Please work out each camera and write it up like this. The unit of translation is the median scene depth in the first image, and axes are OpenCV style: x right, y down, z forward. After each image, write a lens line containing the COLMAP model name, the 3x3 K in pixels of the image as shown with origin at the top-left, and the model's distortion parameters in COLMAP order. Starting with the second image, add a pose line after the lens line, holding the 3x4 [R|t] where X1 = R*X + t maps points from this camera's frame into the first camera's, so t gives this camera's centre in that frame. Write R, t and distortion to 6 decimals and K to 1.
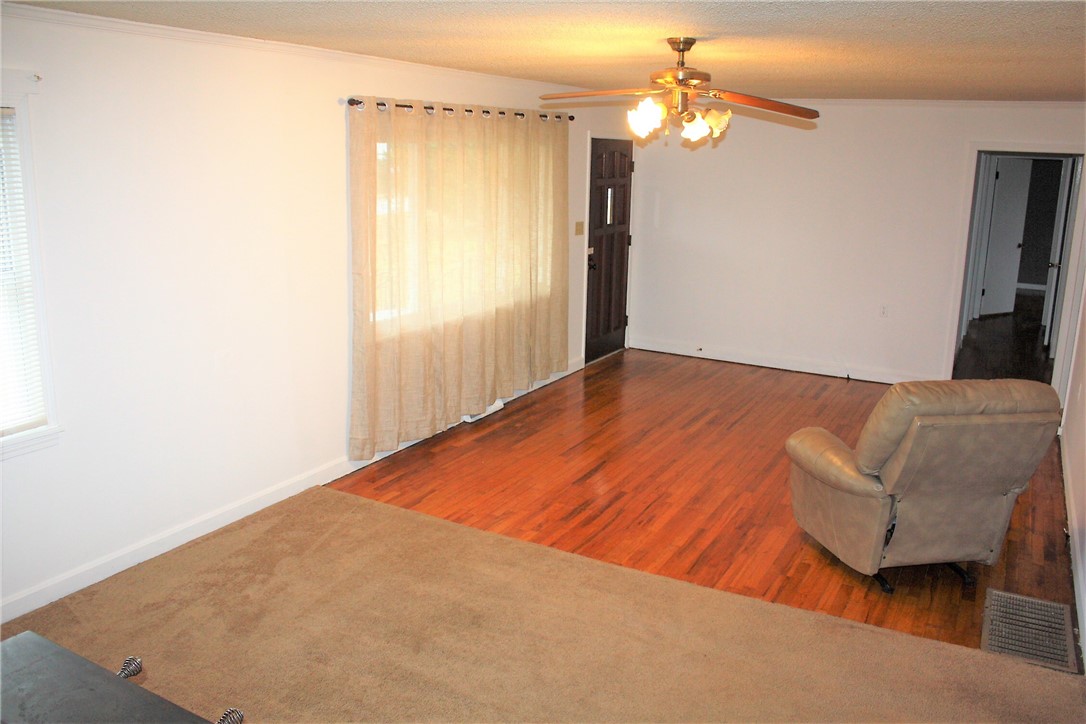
lens RADIAL K [[913.7, 0, 535.6], [0, 913.7, 363.1], [0, 0, 1]] dist [-0.148031, 0.104205]
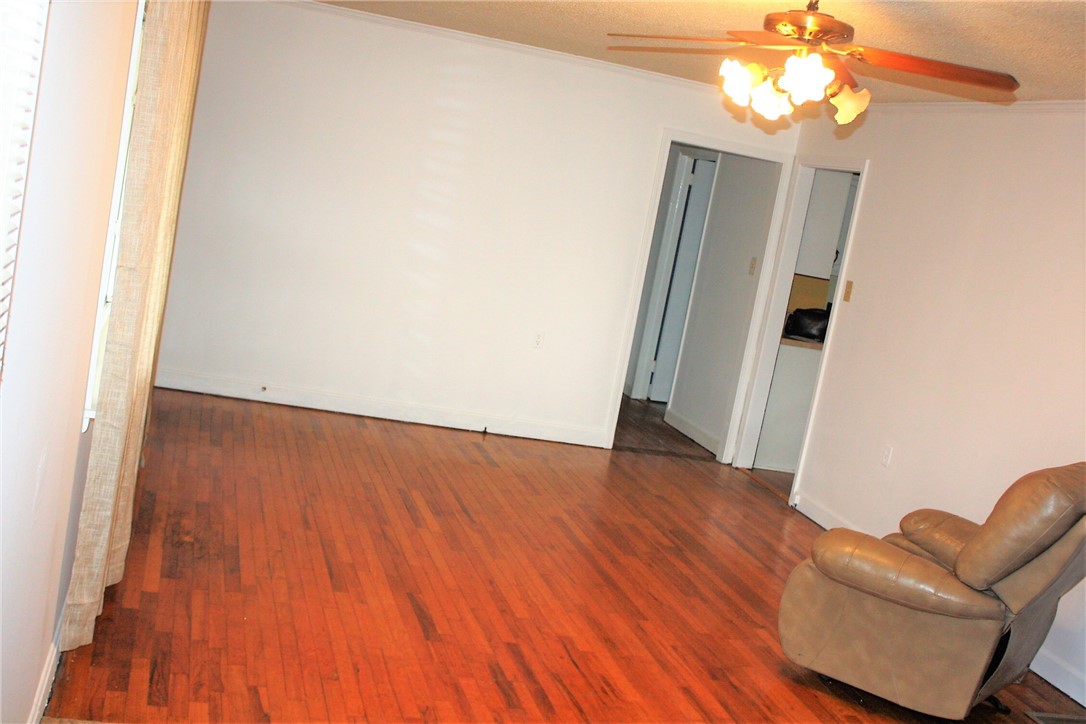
lens RADIAL K [[1301.8, 0, 543.8], [0, 1301.8, 360.2], [0, 0, 1]] dist [-0.055528, 0.000000]
pose [[0.723213, 0.017439, 0.690404, -0.484489], [-0.010958, 0.999845, -0.013777, -0.039133], [-0.690538, 0.002399, 0.723292, 0.324278]]
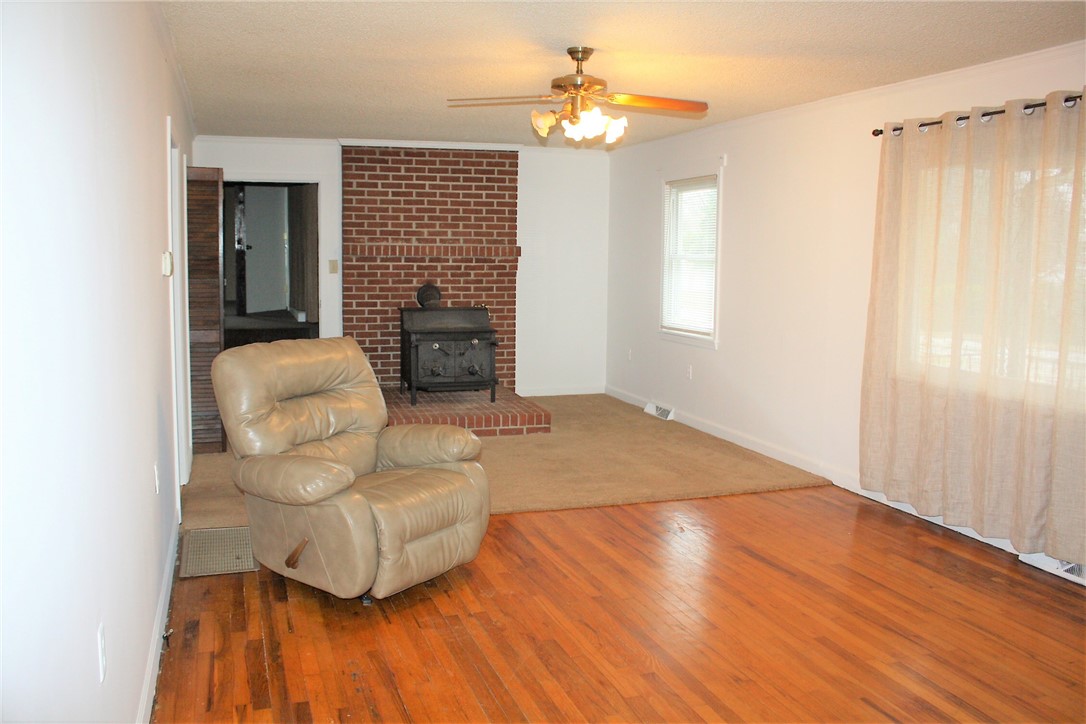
lens RADIAL K [[913.7, 0, 540.1], [0, 913.7, 365.7], [0, 0, 1]] dist [-0.148031, 0.104205]
pose [[-0.673761, 0.057843, -0.736682, 0.754890], [-0.197761, 0.946452, 0.255184, -0.197474], [0.711995, 0.317620, -0.626244, 1.307902]]
